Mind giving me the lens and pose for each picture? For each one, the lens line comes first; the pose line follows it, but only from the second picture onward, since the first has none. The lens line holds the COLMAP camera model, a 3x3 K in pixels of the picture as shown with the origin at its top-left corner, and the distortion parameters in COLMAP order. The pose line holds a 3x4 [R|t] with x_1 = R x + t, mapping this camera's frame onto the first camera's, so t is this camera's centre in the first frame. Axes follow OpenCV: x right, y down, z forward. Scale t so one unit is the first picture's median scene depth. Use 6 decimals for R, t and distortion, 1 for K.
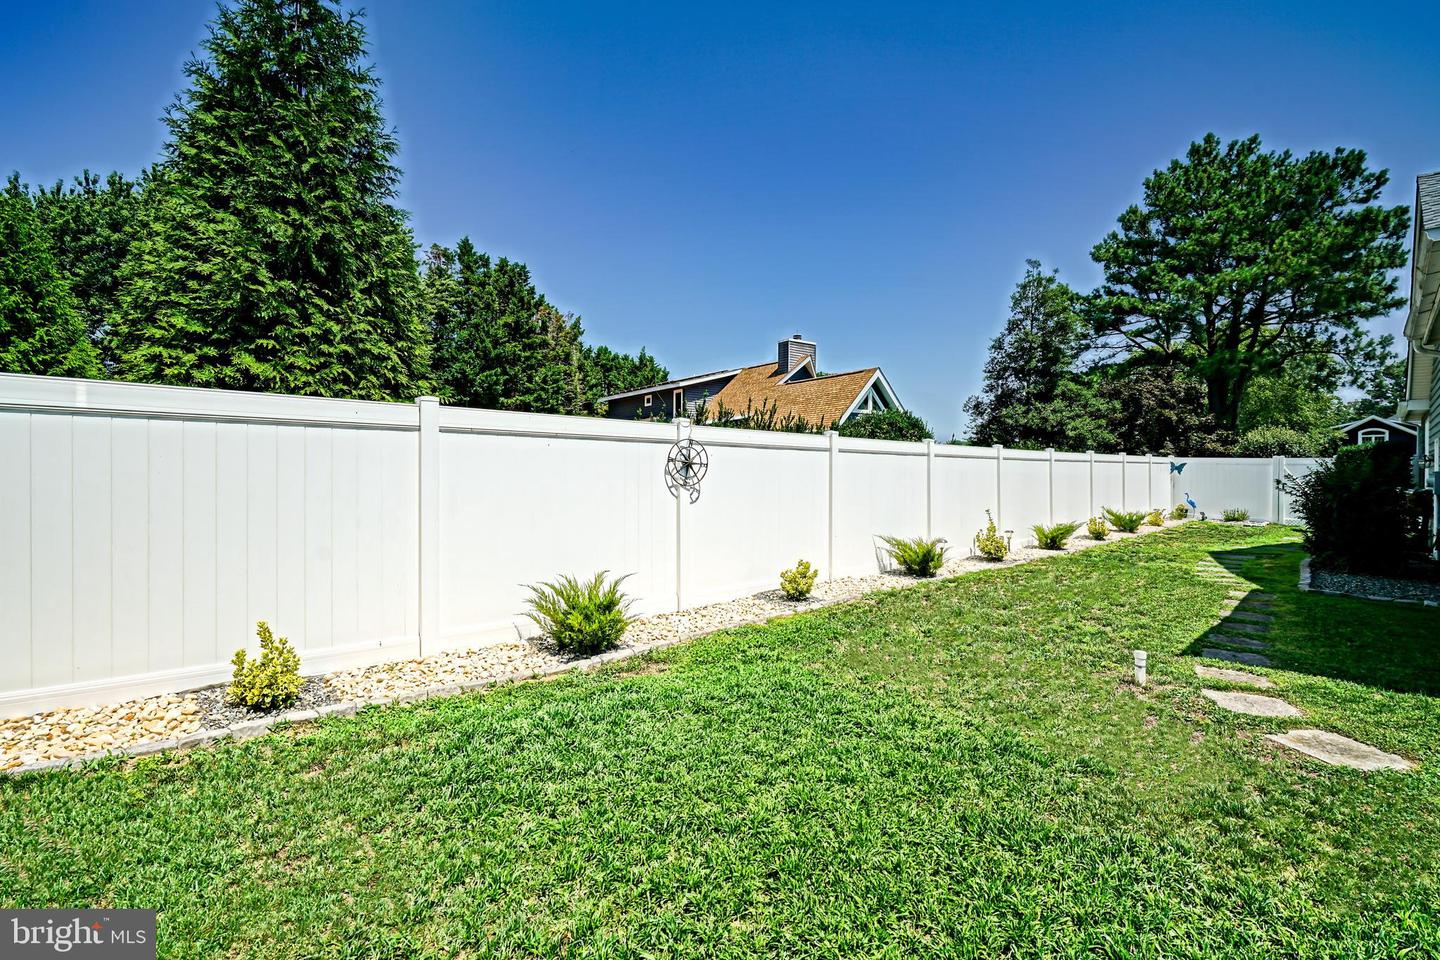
lens RADIAL K [[656.8, 0, 714.1], [0, 656.8, 479.0], [0, 0, 1]] dist [-0.005149, 0.002734]
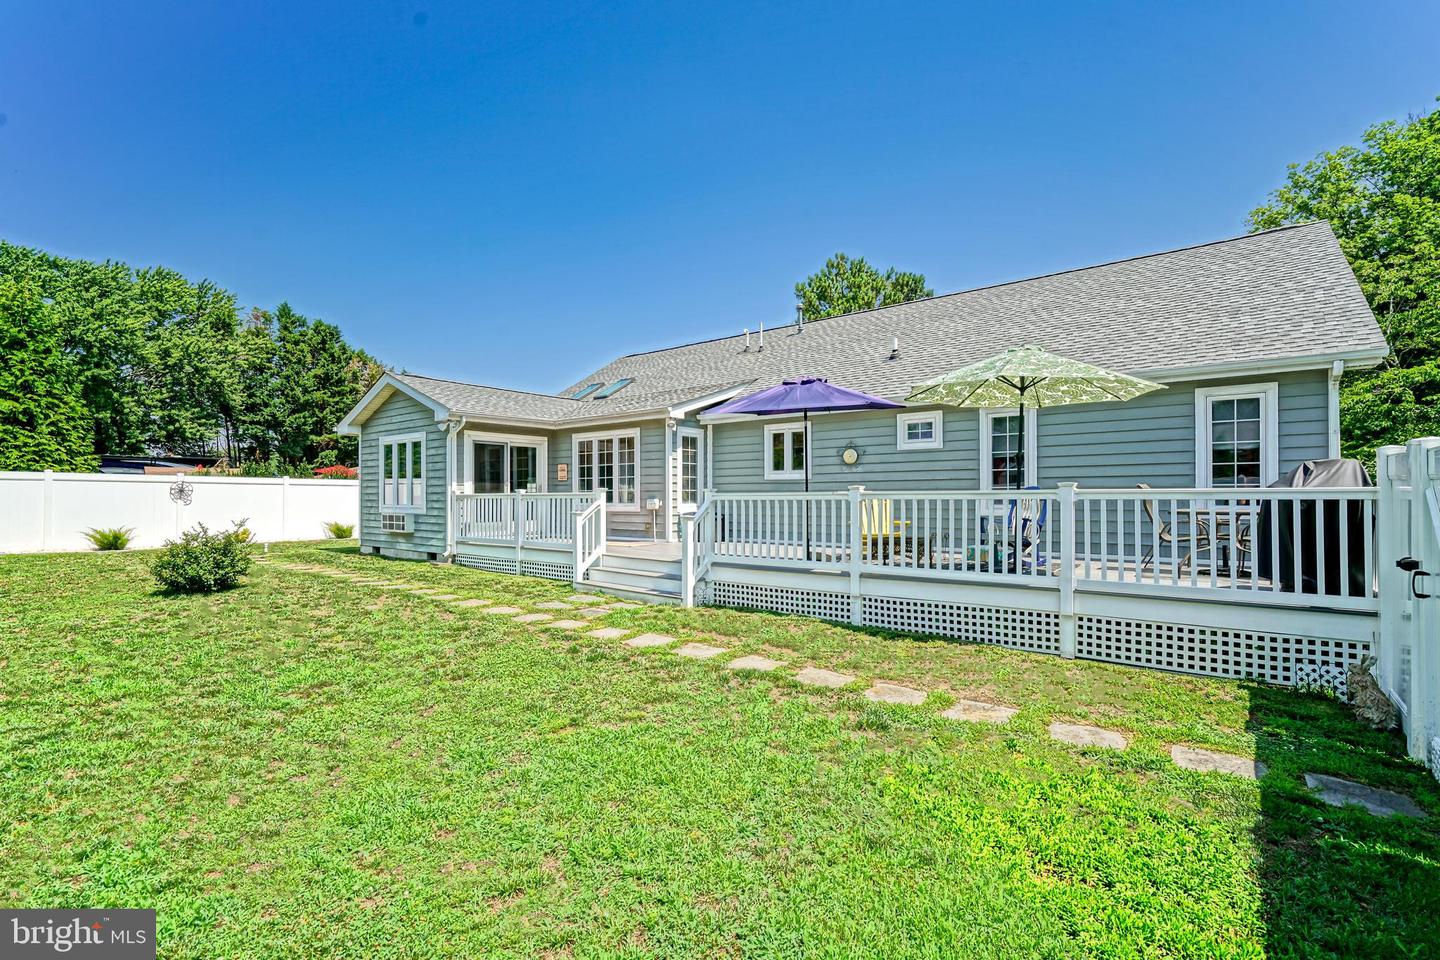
lens RADIAL K [[656.8, 0, 731.9], [0, 656.8, 491.6], [0, 0, 1]] dist [-0.005149, 0.002734]
pose [[0.991394, -0.001907, 0.130900, 0.291798], [0.004370, 0.999819, -0.018535, 0.006556], [-0.130841, 0.018947, 0.991222, -0.310301]]
